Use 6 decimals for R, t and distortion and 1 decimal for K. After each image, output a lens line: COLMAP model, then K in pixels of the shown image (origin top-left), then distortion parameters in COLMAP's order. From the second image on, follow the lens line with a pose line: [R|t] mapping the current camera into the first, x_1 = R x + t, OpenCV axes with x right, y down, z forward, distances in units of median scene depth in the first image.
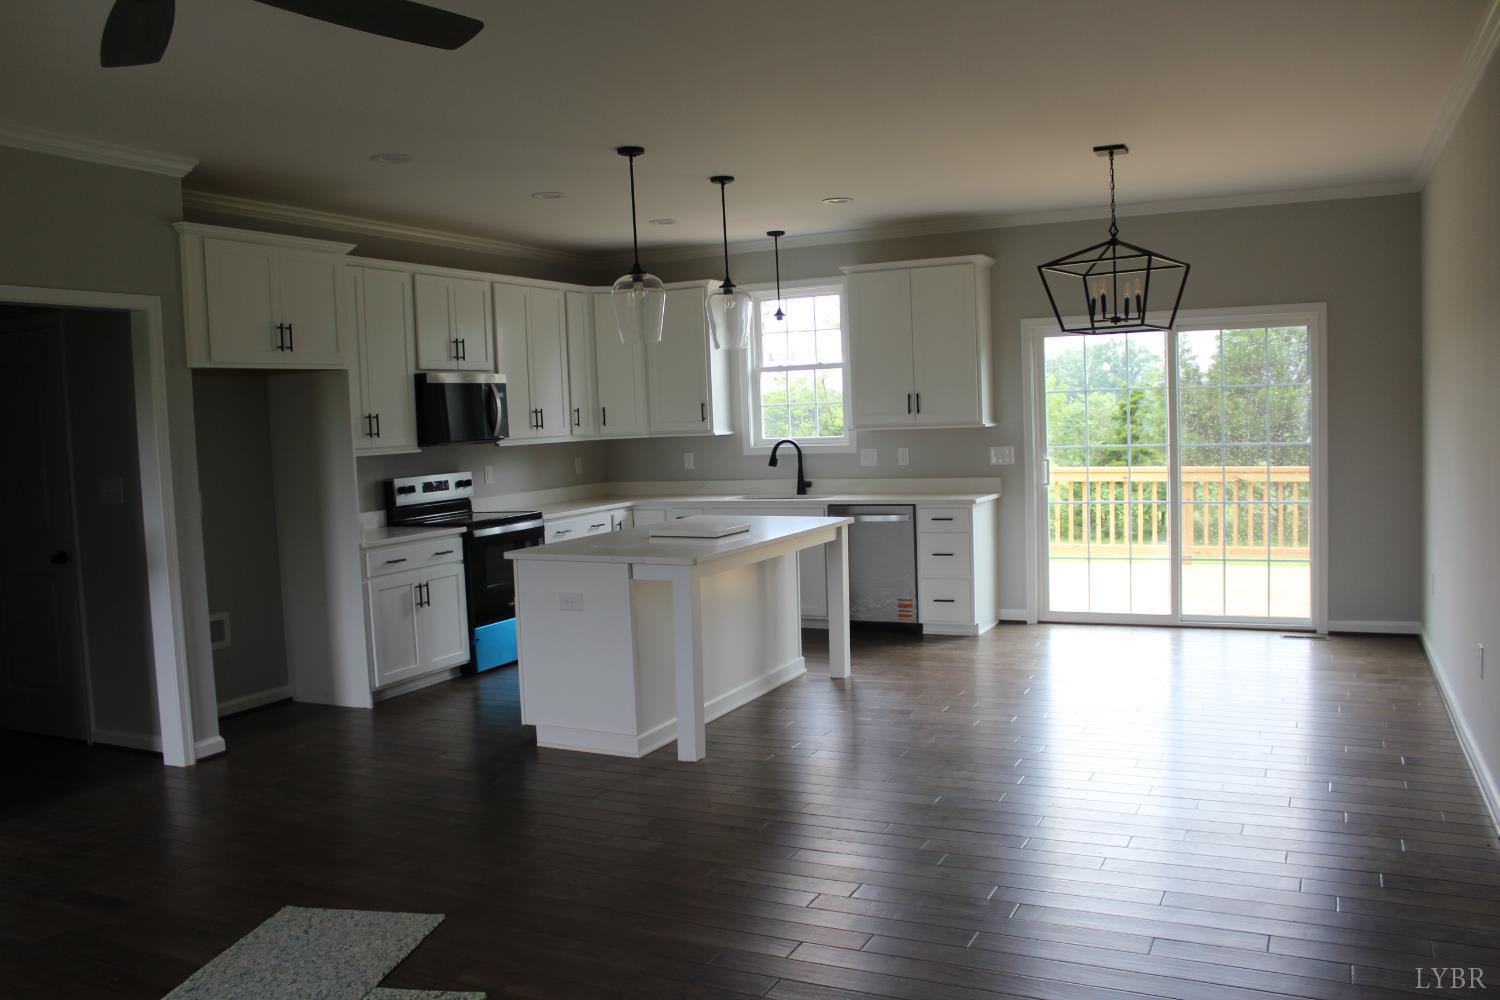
lens RADIAL K [[1231.8, 0, 752.8], [0, 1231.8, 514.9], [0, 0, 1]] dist [-0.129867, 0.048458]
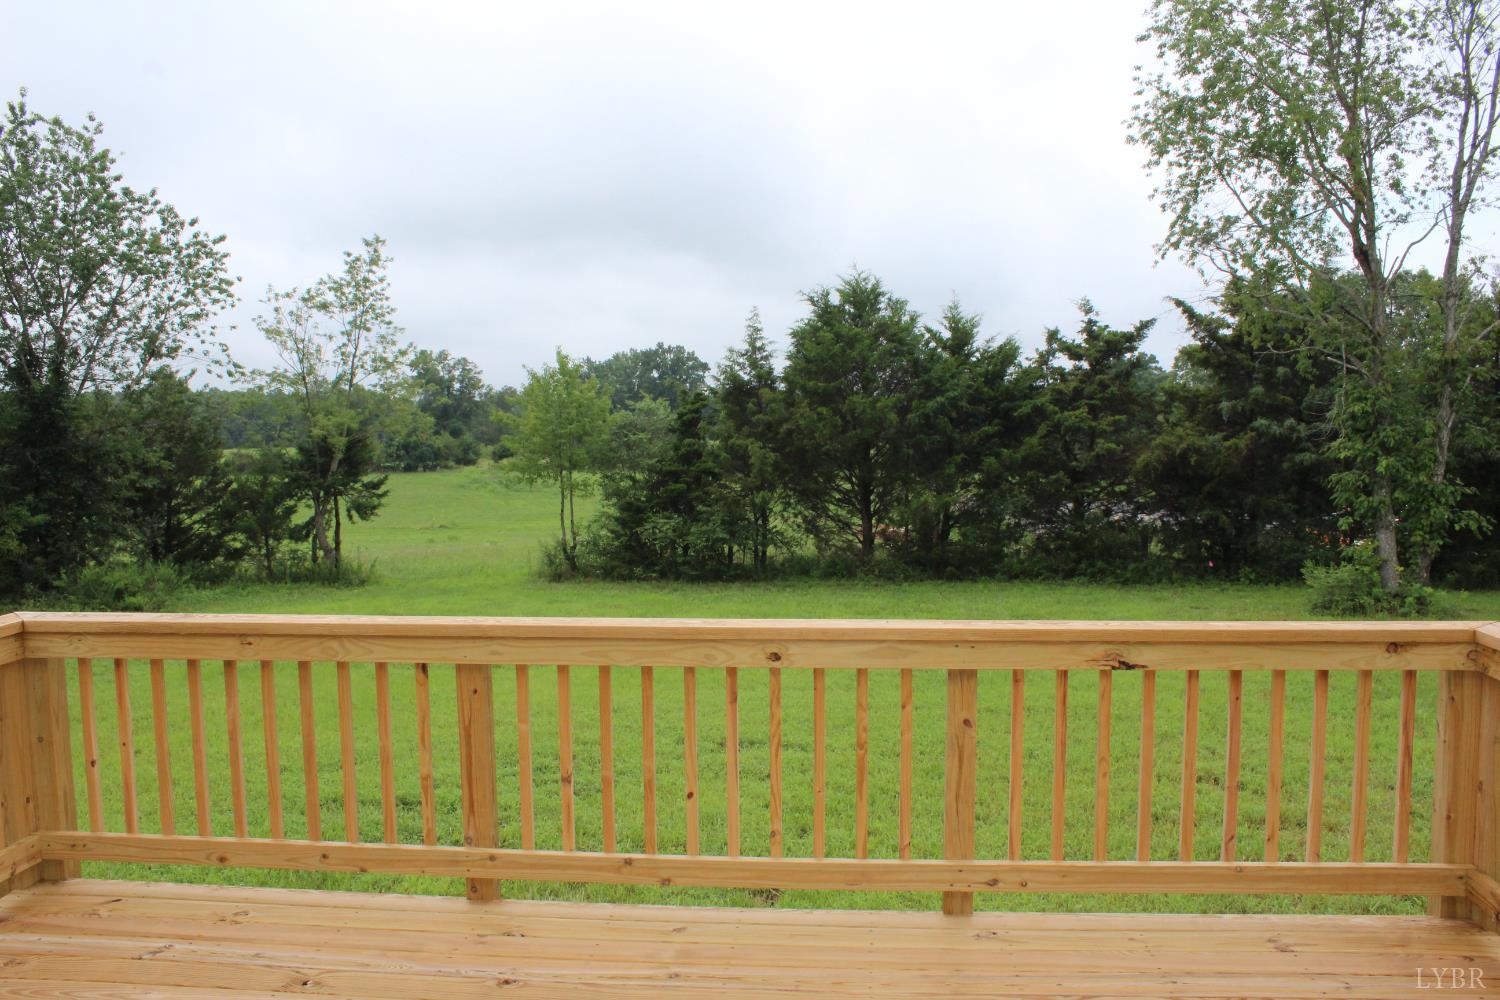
lens RADIAL K [[1231.8, 0, 747.8], [0, 1231.8, 504.9], [0, 0, 1]] dist [-0.129867, 0.048458]
pose [[0.936589, -0.002520, 0.350421, 0.256676], [0.006720, 0.999919, -0.010770, -0.090679], [-0.350365, 0.012442, 0.936530, 0.954930]]
